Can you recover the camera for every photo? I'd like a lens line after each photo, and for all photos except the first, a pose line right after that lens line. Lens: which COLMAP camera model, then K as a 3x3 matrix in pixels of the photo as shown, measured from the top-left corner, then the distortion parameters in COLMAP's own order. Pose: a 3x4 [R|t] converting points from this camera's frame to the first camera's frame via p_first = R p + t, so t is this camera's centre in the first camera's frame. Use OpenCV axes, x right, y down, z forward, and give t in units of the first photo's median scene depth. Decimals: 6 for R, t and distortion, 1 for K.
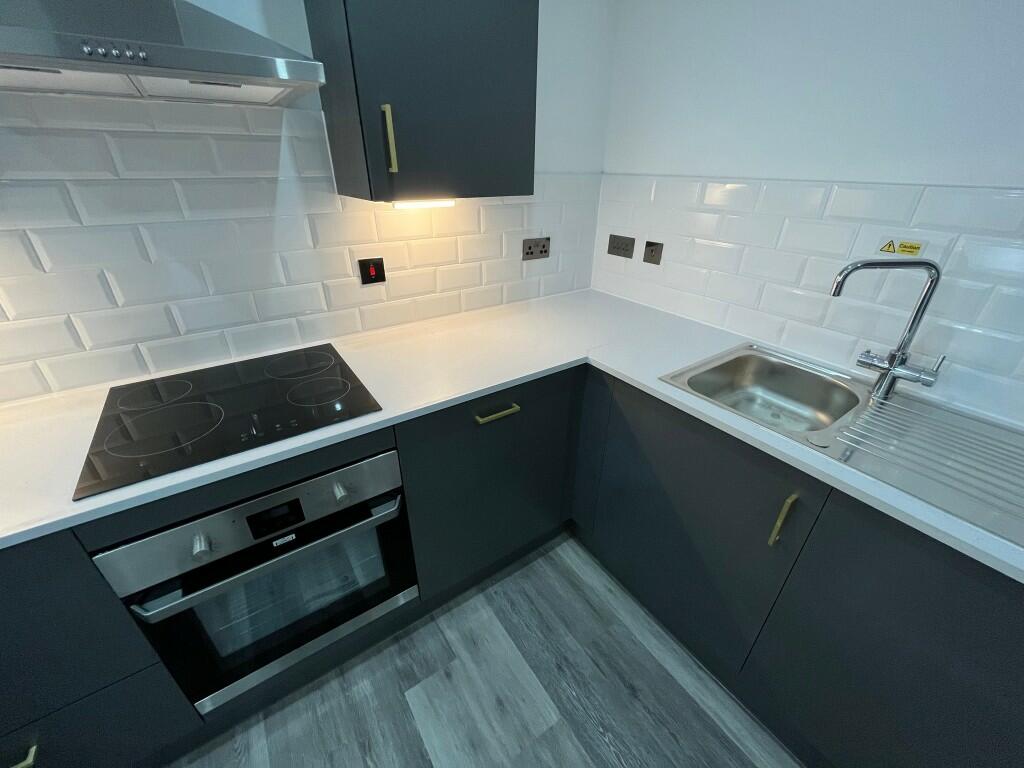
lens RADIAL K [[412.8, 0, 507.7], [0, 412.8, 385.8], [0, 0, 1]] dist [-0.004586, 0.000516]
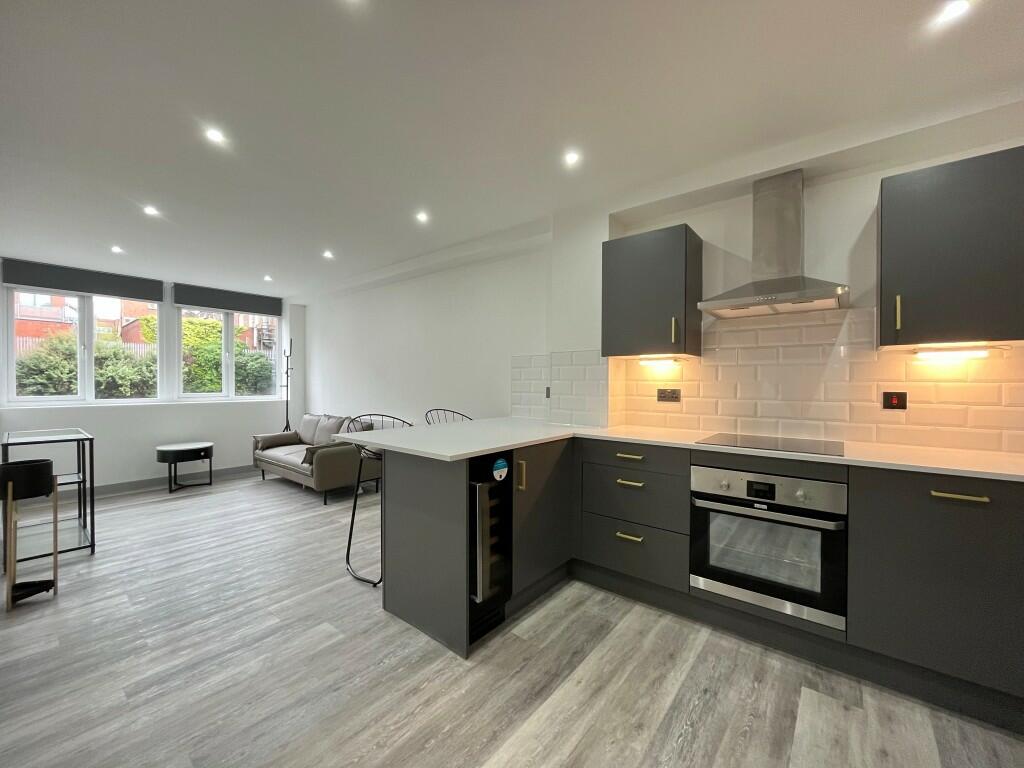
lens RADIAL K [[412.8, 0, 507.8], [0, 412.8, 388.7], [0, 0, 1]] dist [-0.004586, 0.000516]
pose [[0.280891, 0.009758, -0.959690, 0.729043], [-0.454778, 0.881911, -0.124141, 0.519344], [0.845150, 0.471316, 0.252158, -0.546454]]
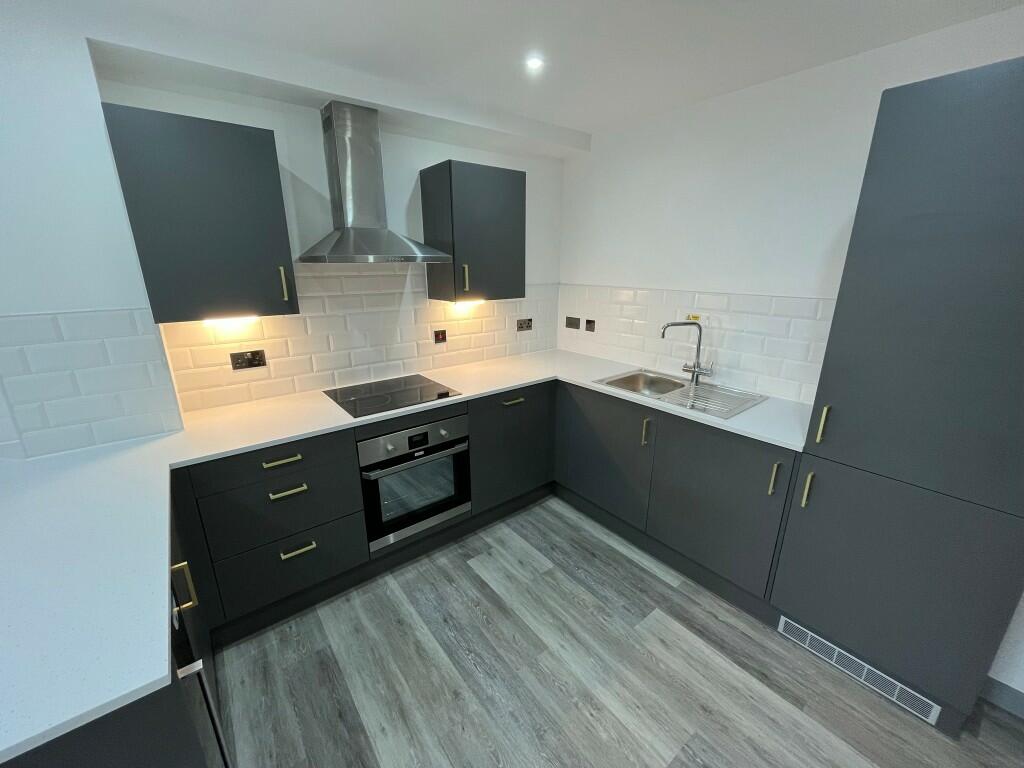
lens RADIAL K [[412.8, 0, 509.8], [0, 412.8, 389.0], [0, 0, 1]] dist [-0.004586, 0.000516]
pose [[0.997392, -0.030466, 0.065427, -0.162625], [0.042551, 0.980450, -0.192111, 0.376124], [-0.058295, 0.194394, 0.979190, -0.922307]]
